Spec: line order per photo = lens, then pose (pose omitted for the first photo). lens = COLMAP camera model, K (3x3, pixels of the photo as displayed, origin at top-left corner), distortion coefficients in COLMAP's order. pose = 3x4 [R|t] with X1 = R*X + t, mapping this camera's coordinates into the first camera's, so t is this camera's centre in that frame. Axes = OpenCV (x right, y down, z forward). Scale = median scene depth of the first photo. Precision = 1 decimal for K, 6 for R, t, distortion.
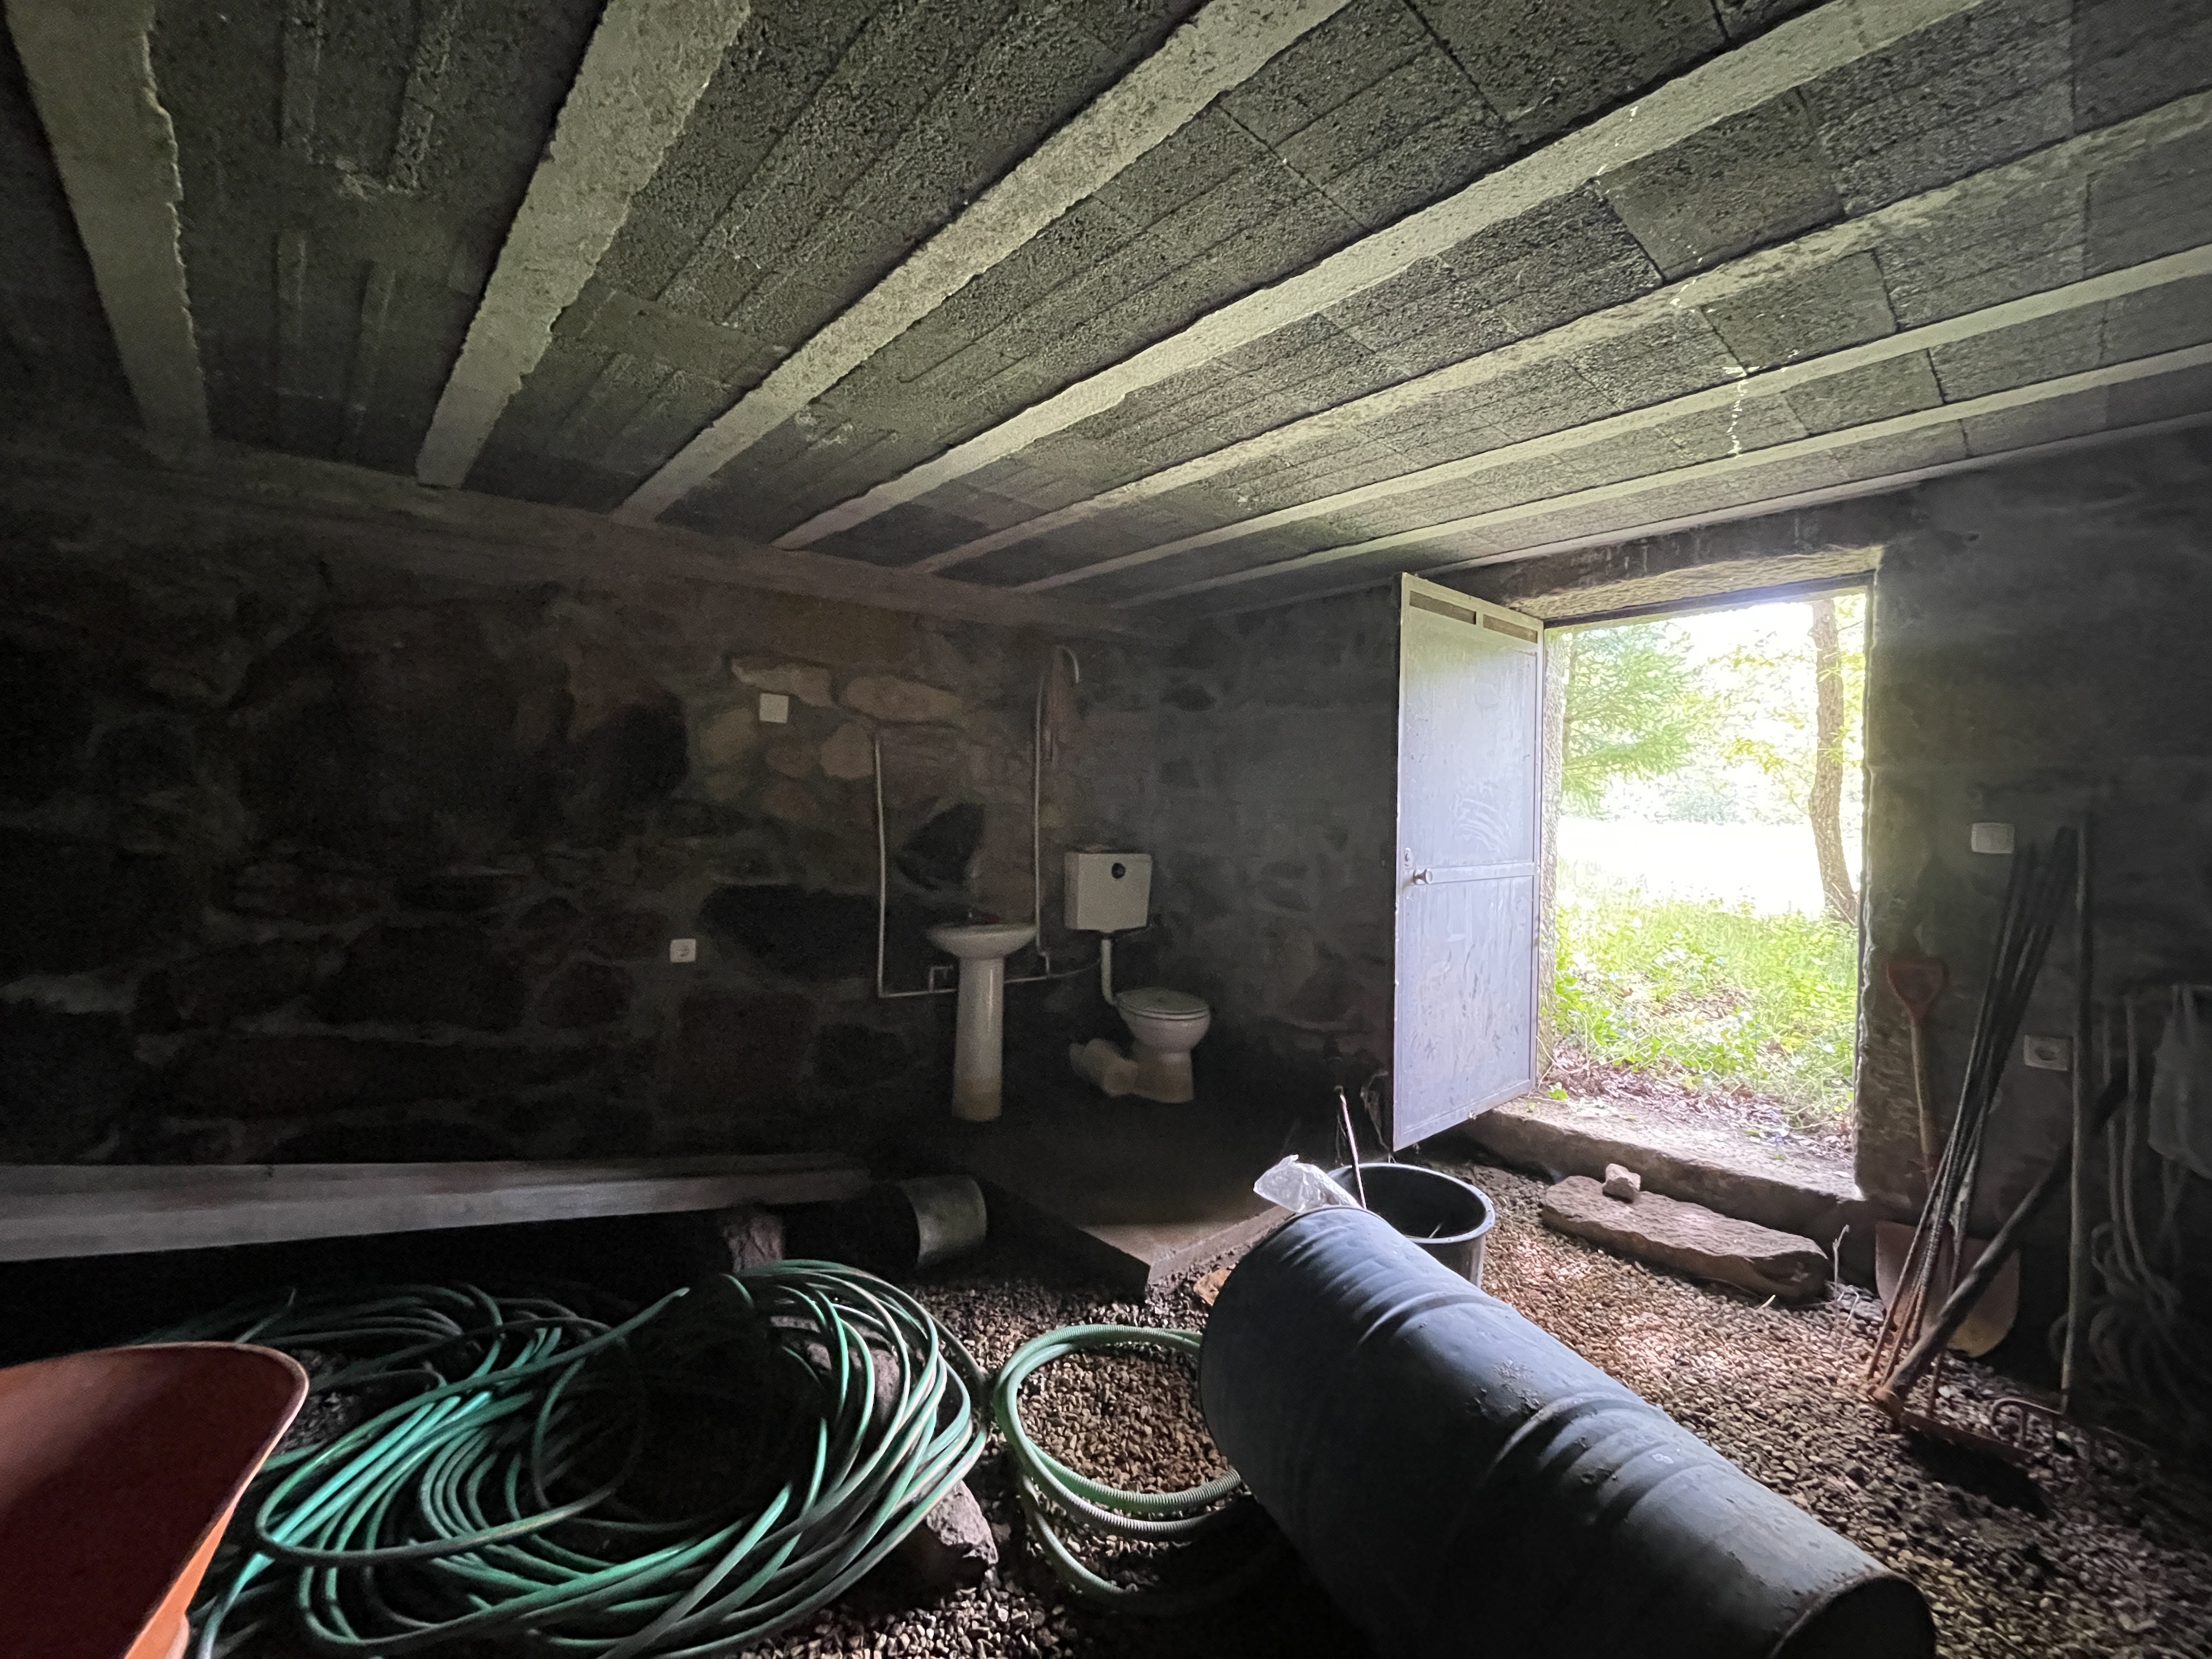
lens RADIAL K [[897.1, 0, 1113.3], [0, 897.1, 824.7], [0, 0, 1]] dist [-0.000158, 0.000053]
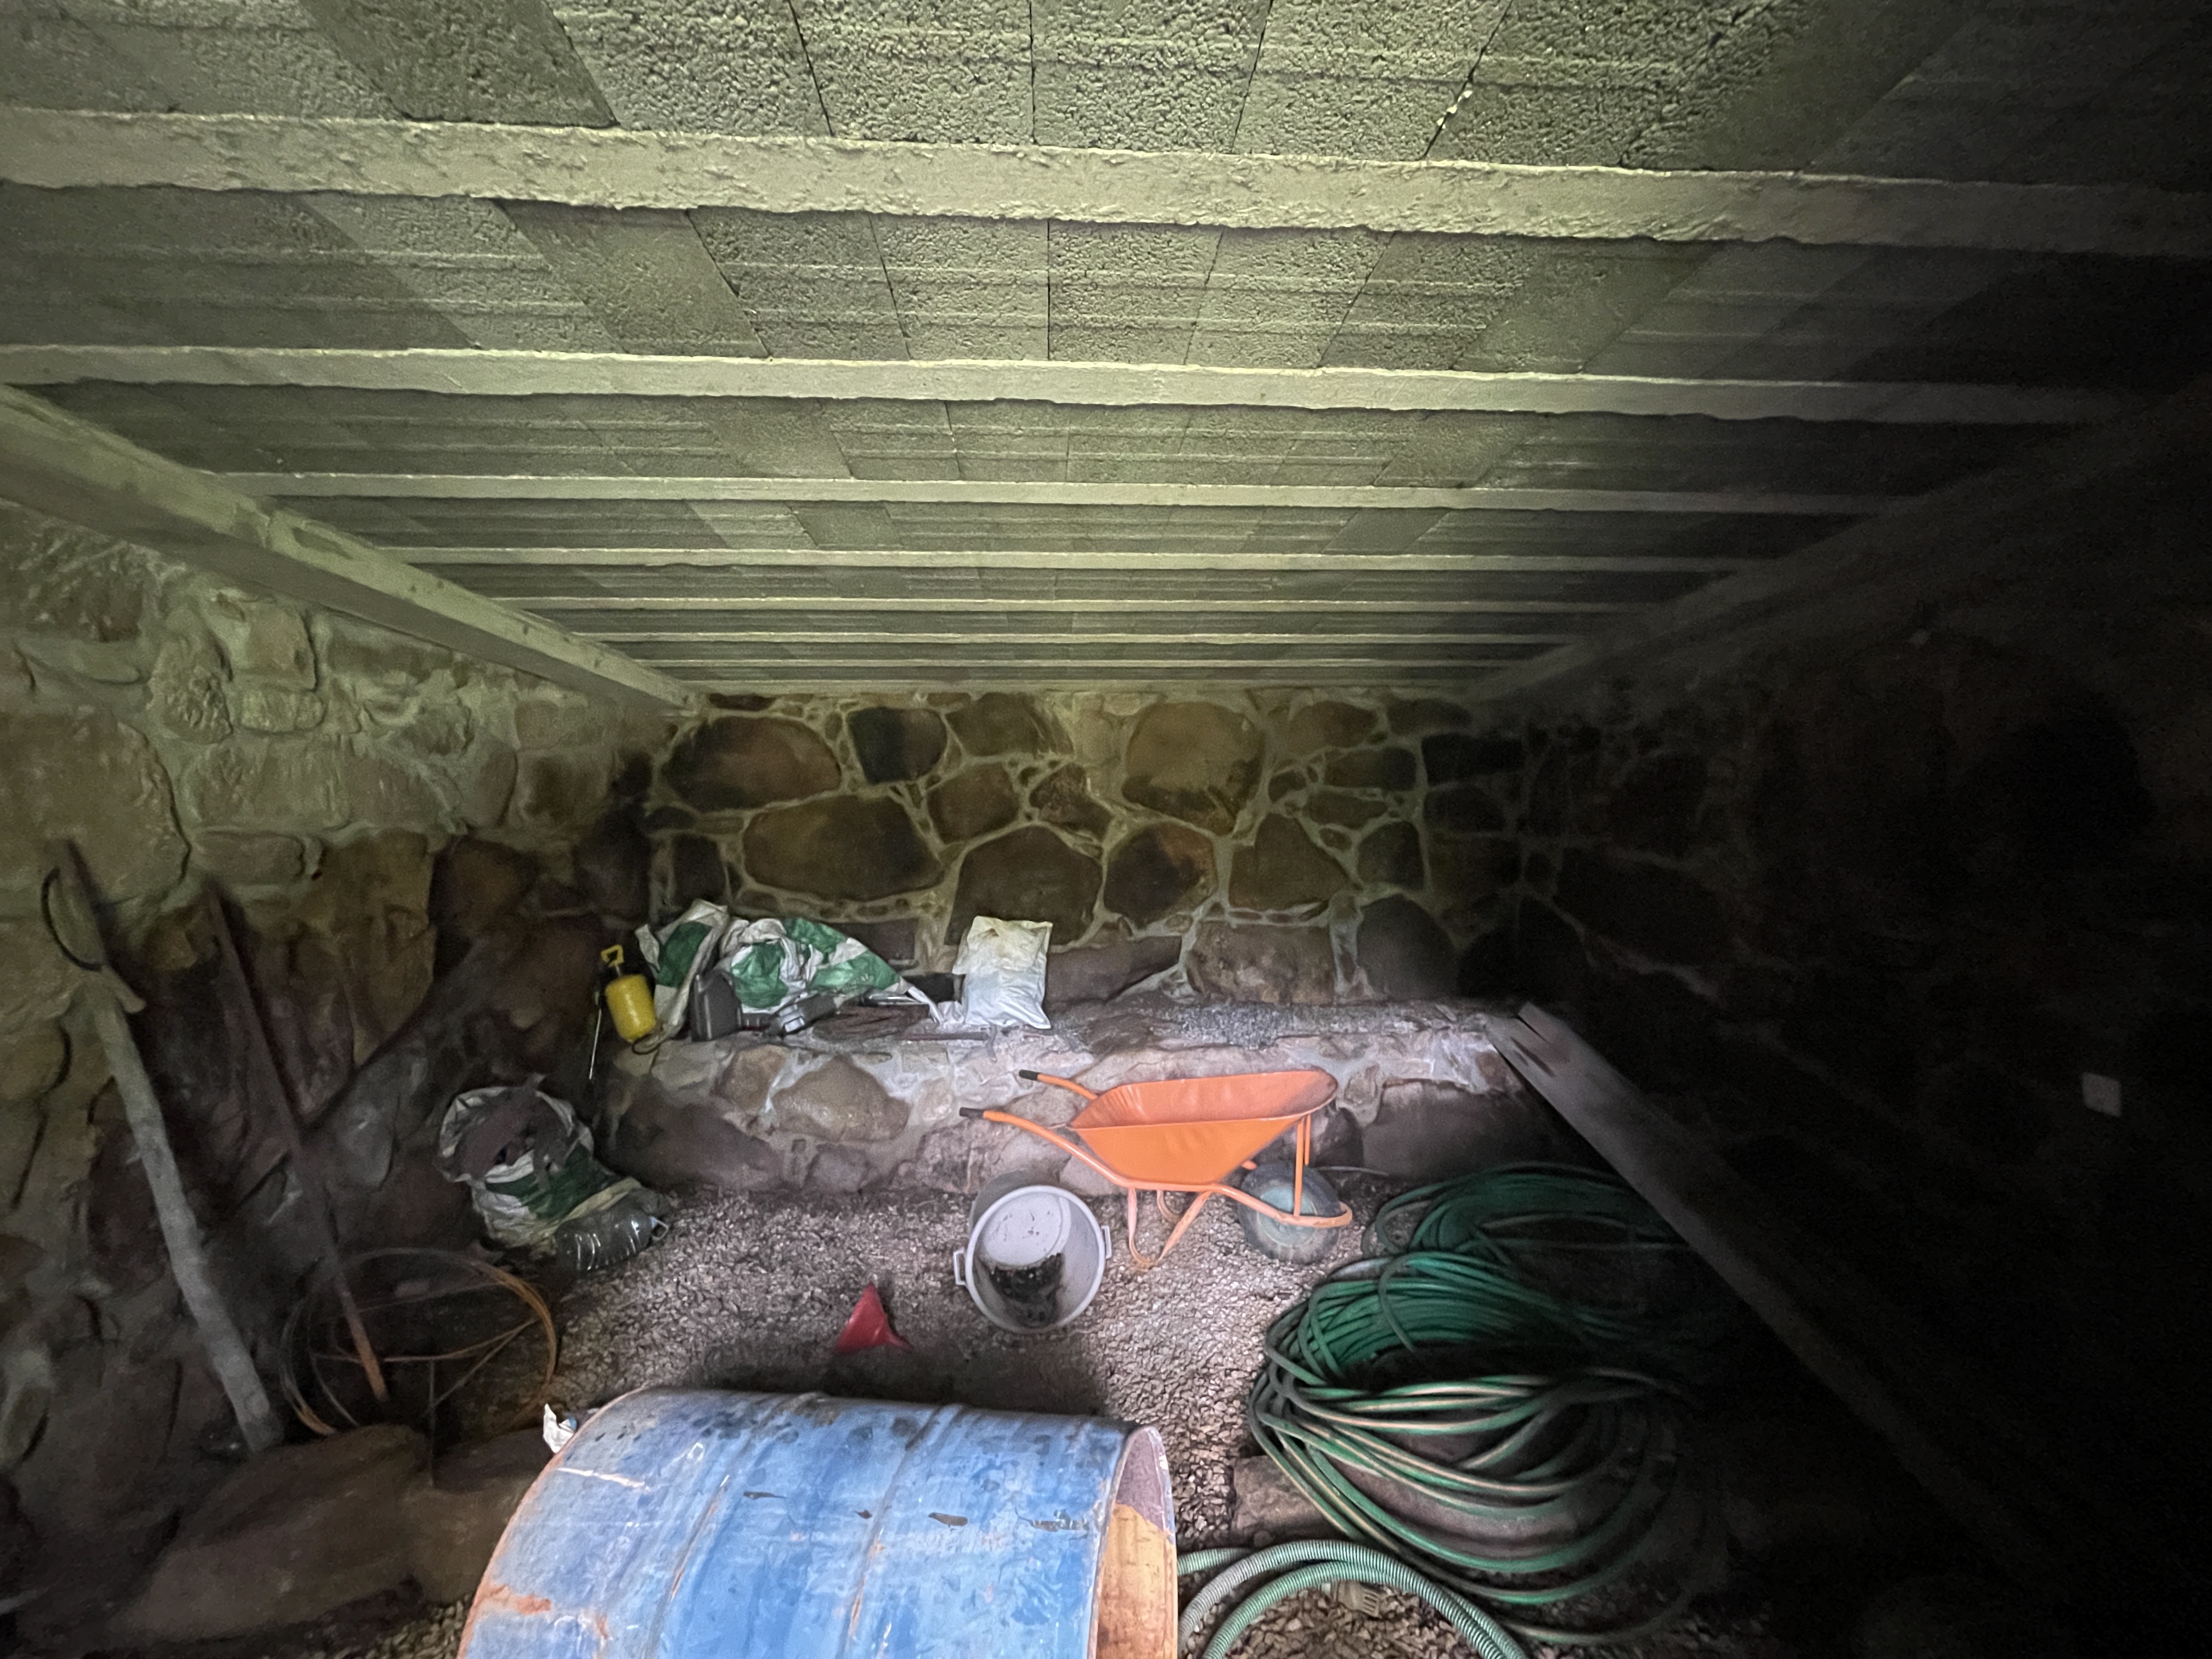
lens RADIAL K [[897.1, 0, 1110.3], [0, 897.1, 833.8], [0, 0, 1]] dist [-0.000158, 0.000053]
pose [[-0.645528, -0.006858, -0.763706, 0.584012], [-0.014187, 0.999895, 0.003012, -0.046217], [0.763605, 0.012779, -0.645557, 1.089061]]
